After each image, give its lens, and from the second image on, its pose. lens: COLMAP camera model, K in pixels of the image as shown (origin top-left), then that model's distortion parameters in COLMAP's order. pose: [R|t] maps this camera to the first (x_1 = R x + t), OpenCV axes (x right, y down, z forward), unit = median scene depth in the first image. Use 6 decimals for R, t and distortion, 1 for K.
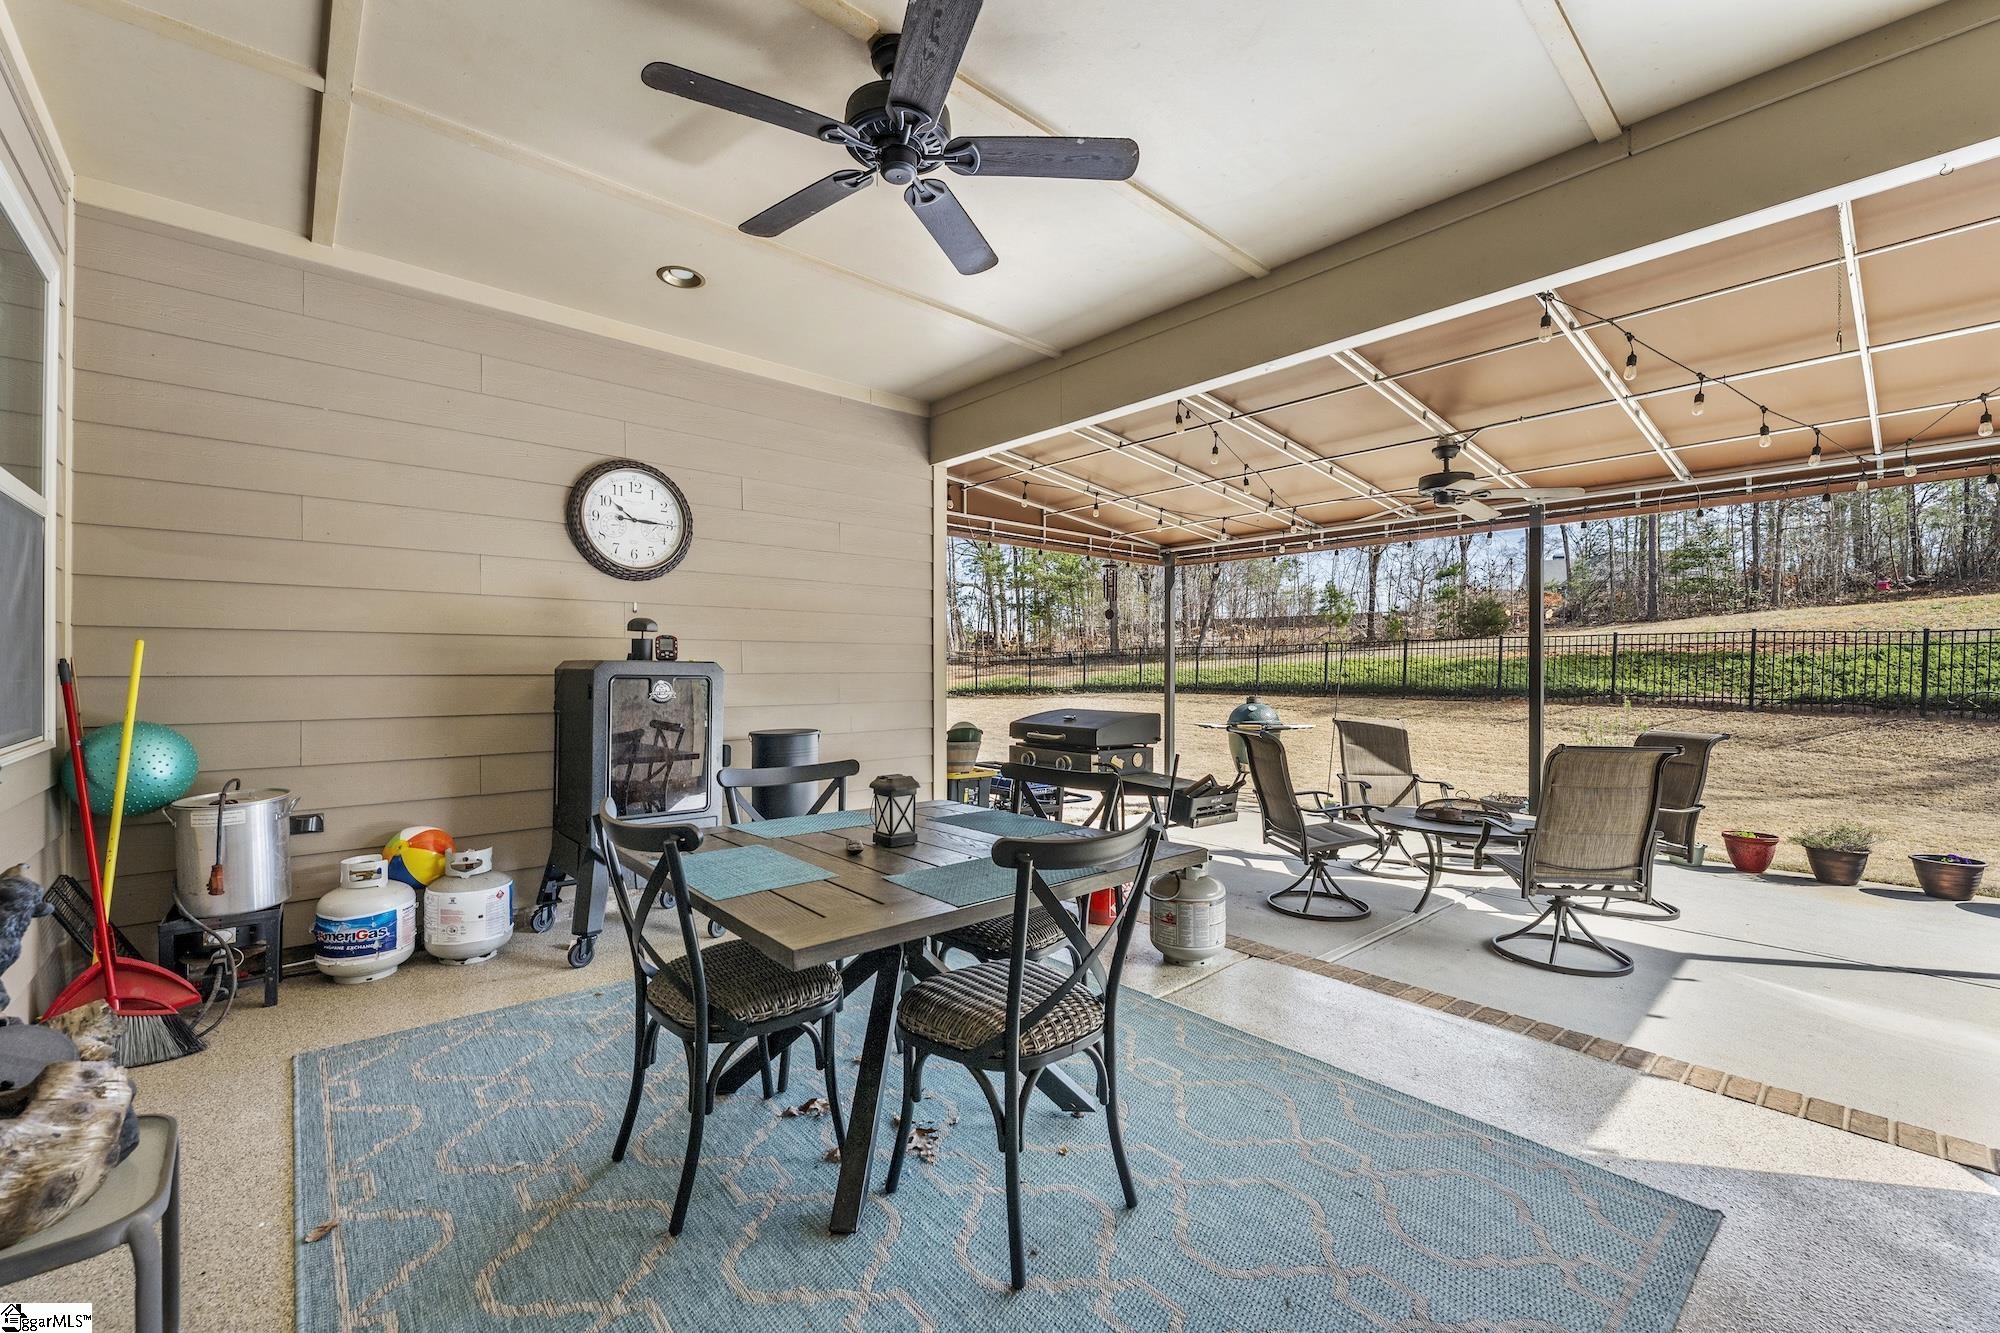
lens RADIAL K [[808.9, 0, 1000.0], [0, 808.9, 666.5], [0, 0, 1]] dist [0.001361, 0.000114]
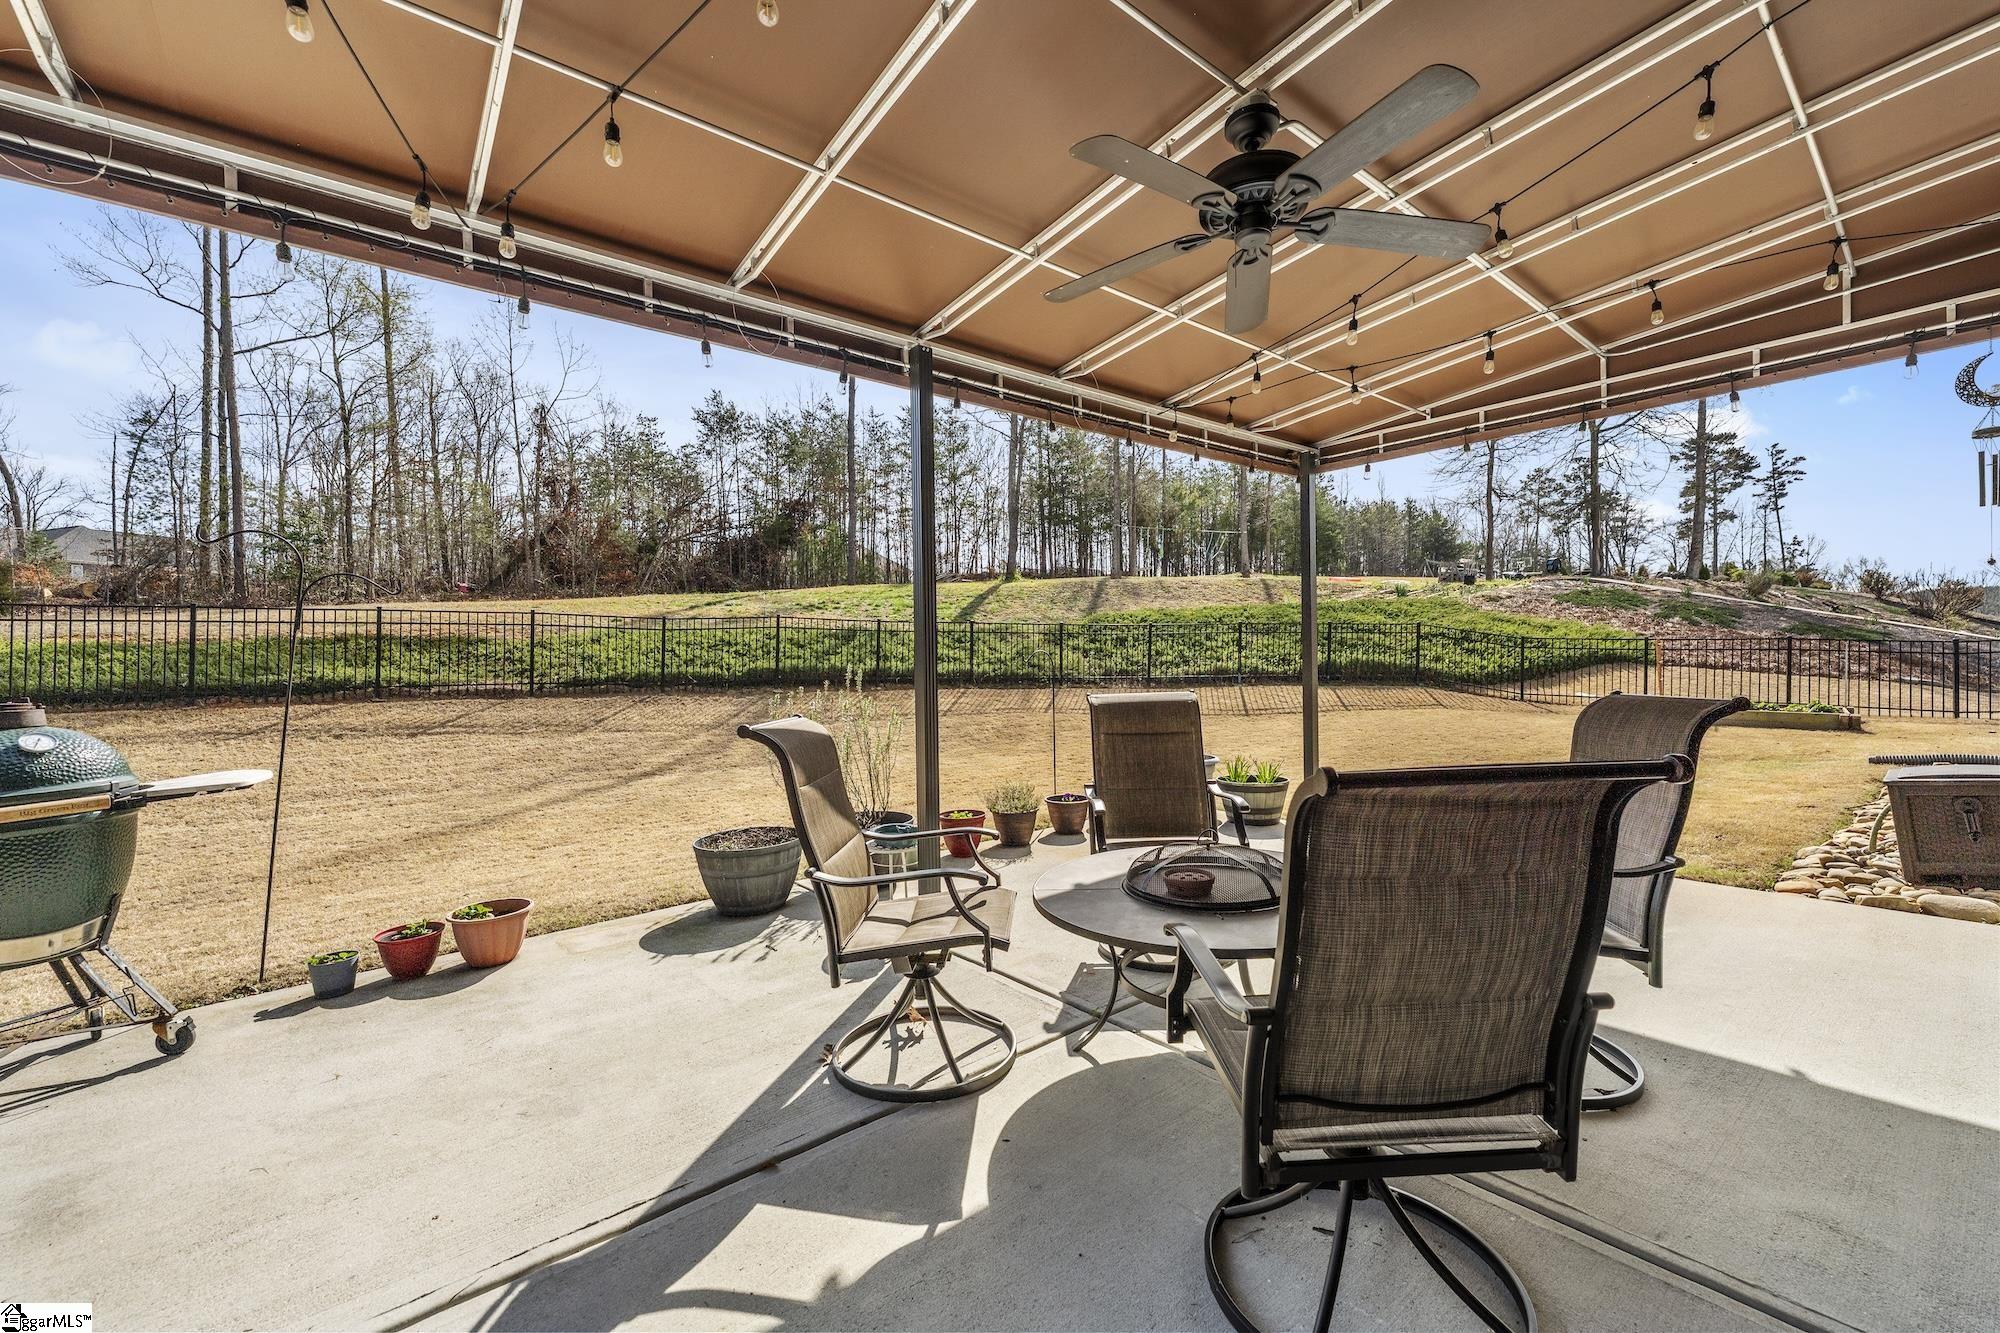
lens RADIAL K [[808.9, 0, 1000.0], [0, 808.9, 666.5], [0, 0, 1]] dist [0.001361, 0.000114]
pose [[0.049658, -0.021175, 0.998542, 0.003978], [0.008882, 0.999745, 0.020759, 0.004556], [-0.998727, 0.007838, 0.049833, 0.402043]]
